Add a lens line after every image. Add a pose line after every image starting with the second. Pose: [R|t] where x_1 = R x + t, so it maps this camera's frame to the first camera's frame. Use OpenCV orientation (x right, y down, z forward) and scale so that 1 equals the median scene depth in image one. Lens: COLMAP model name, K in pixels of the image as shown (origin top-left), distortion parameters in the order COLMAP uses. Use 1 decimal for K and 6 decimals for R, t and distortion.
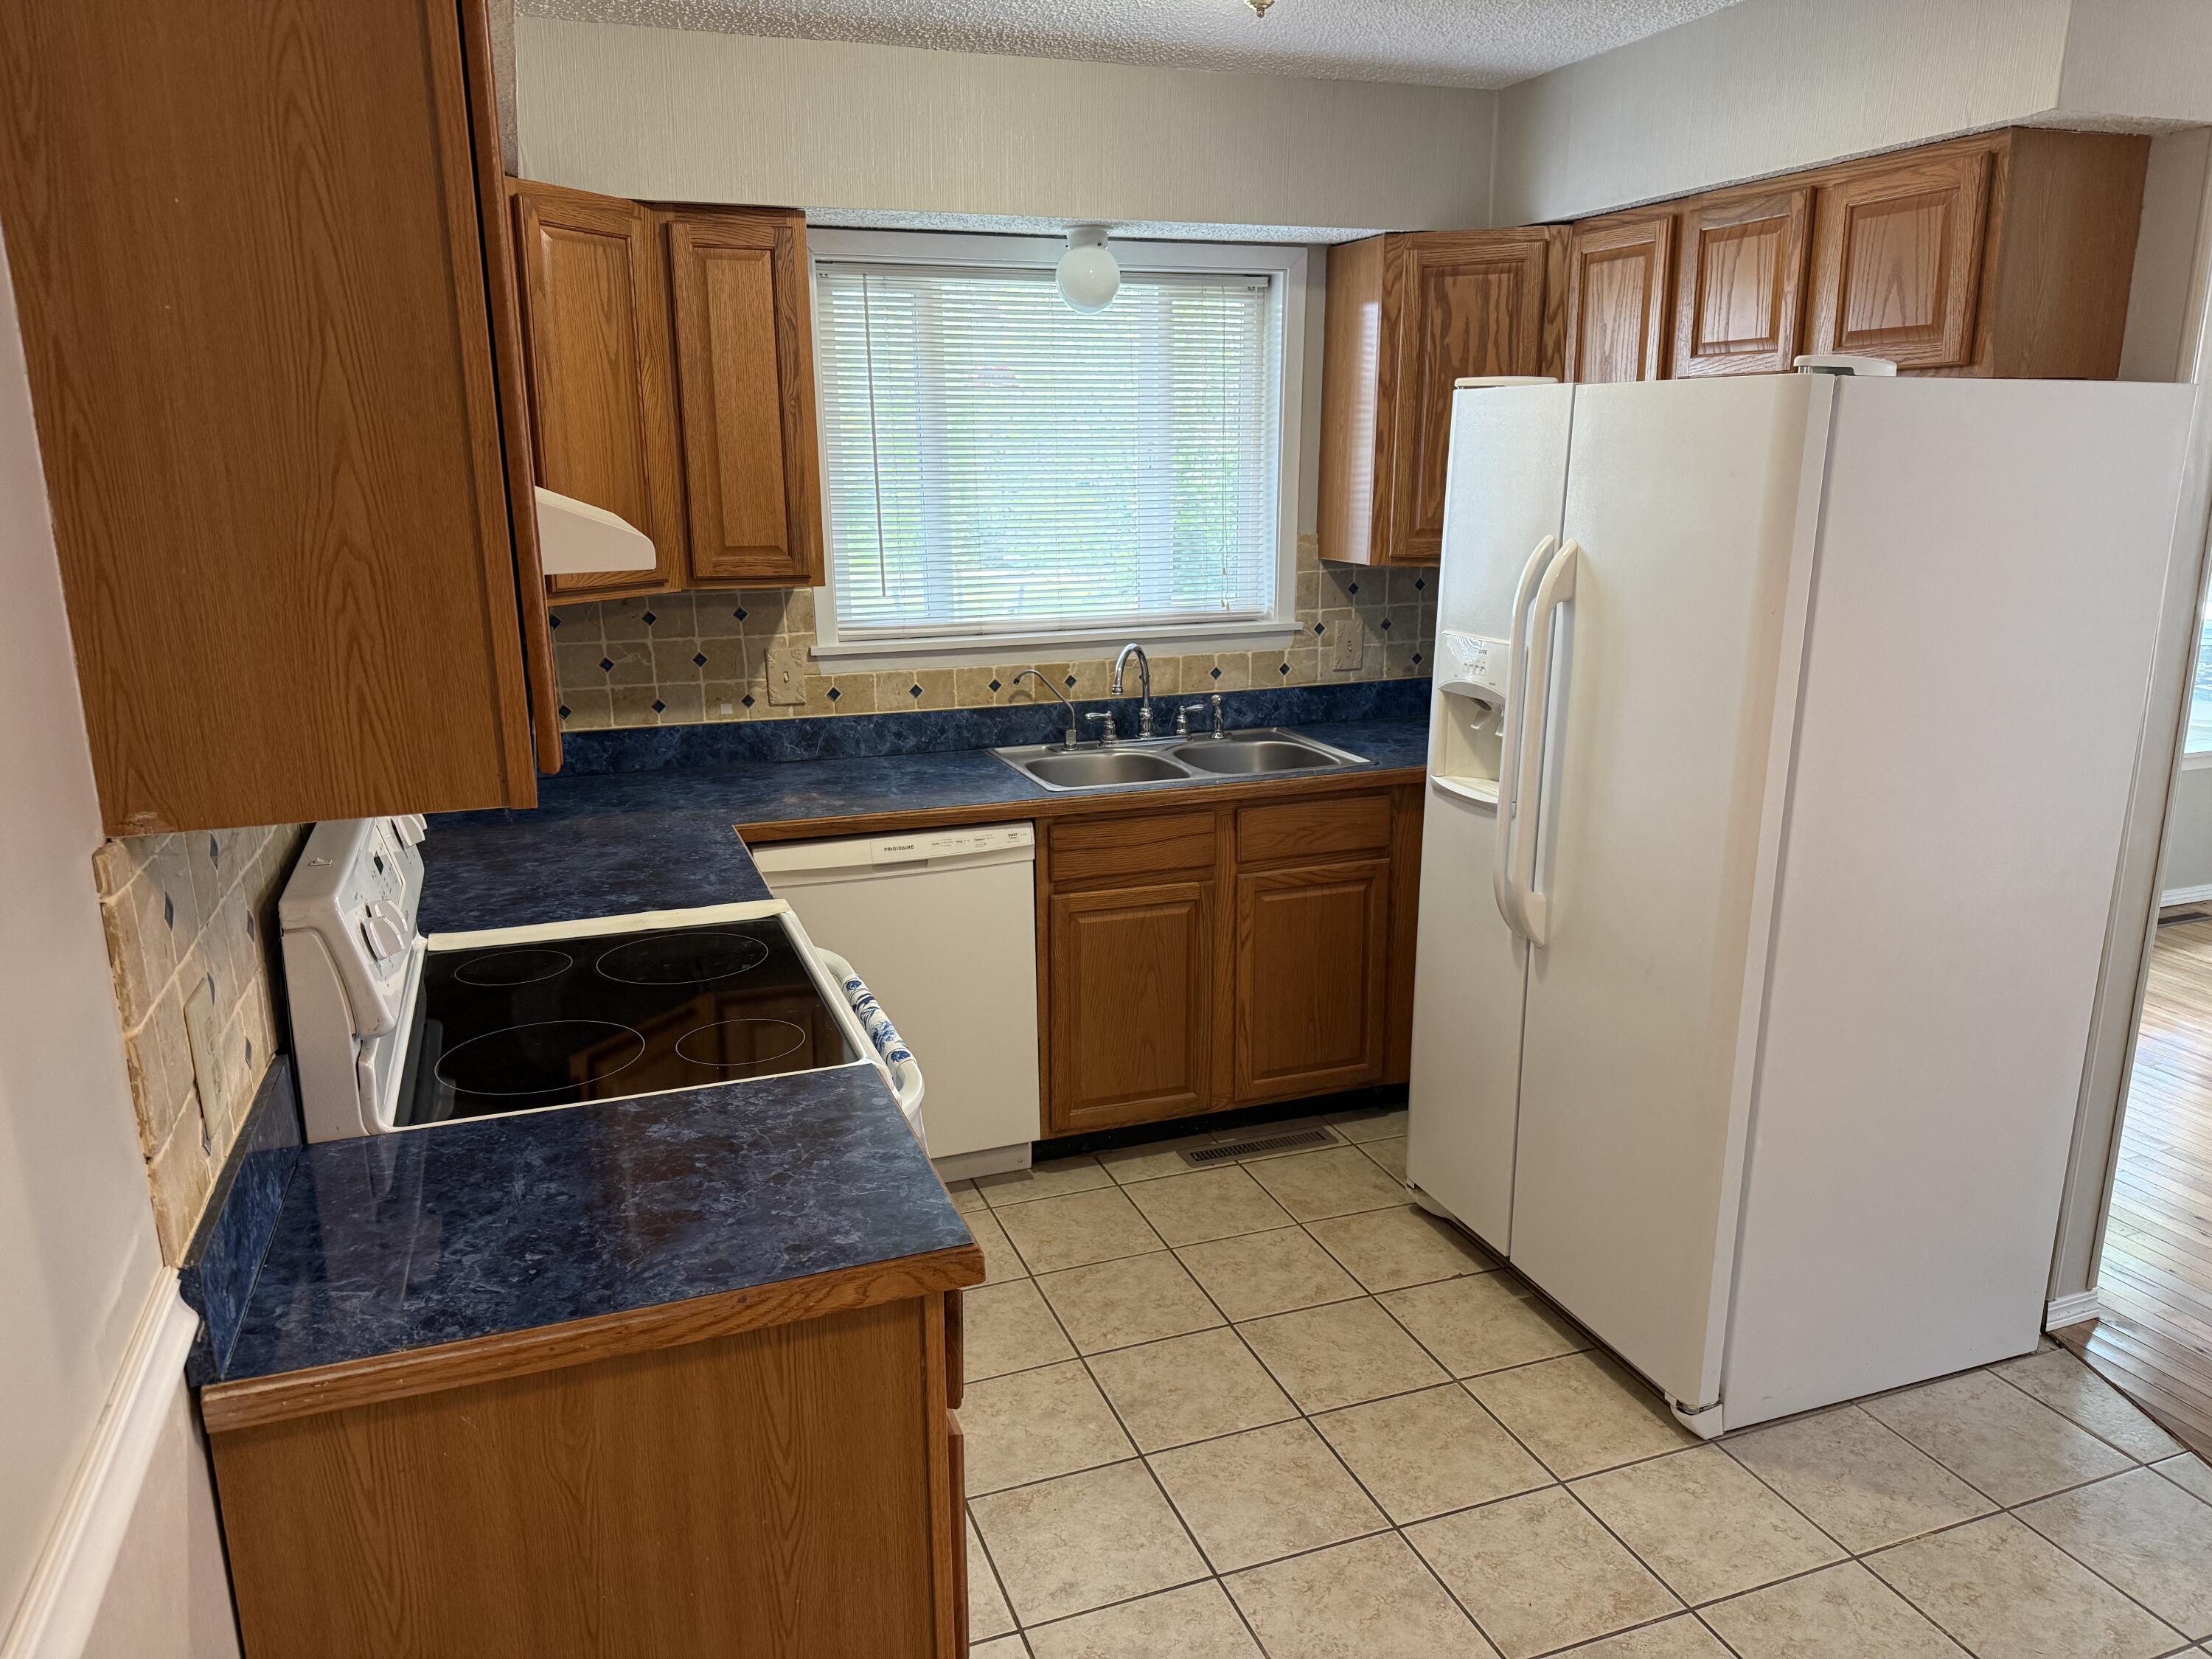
lens RADIAL K [[1541.9, 0, 1104.2], [0, 1541.9, 837.8], [0, 0, 1]] dist [0.059485, -0.026508]
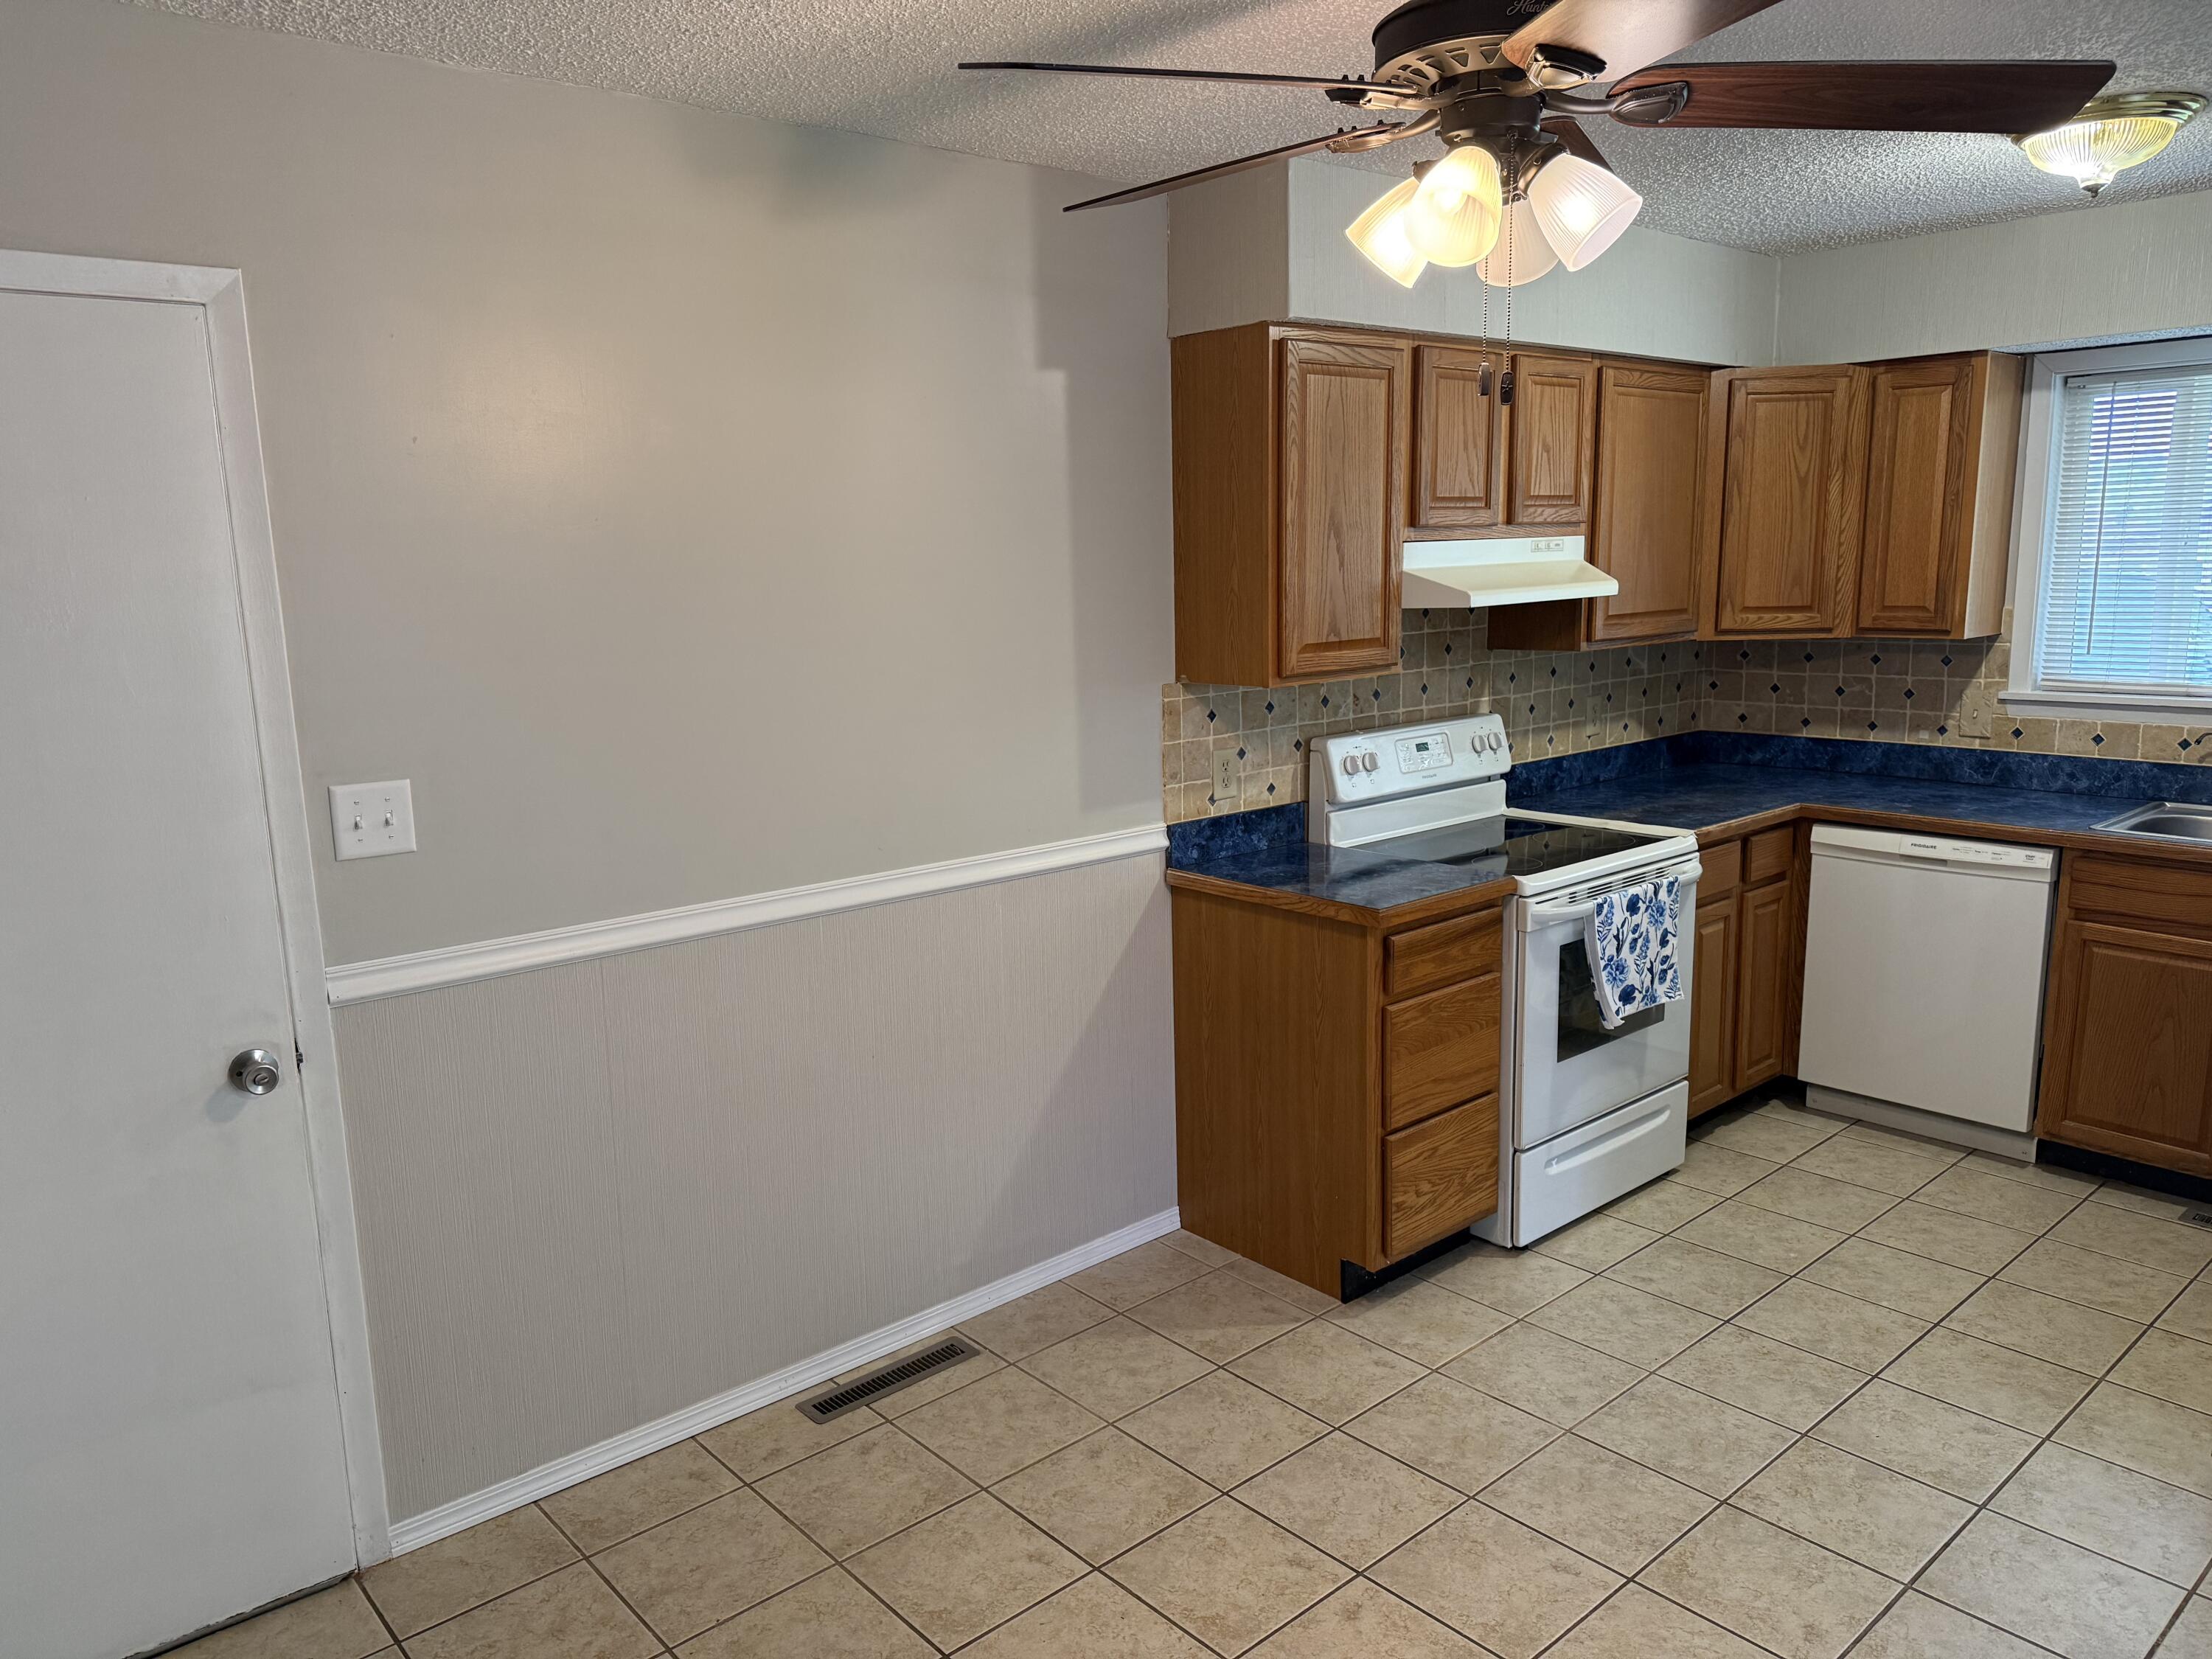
lens RADIAL K [[1541.9, 0, 1099.2], [0, 1541.9, 828.8], [0, 0, 1]] dist [0.059485, -0.026508]
pose [[0.360871, 0.166051, -0.917714, 0.712327], [-0.205178, 0.974048, 0.095563, 0.007925], [0.909766, 0.153809, 0.385576, -0.093525]]
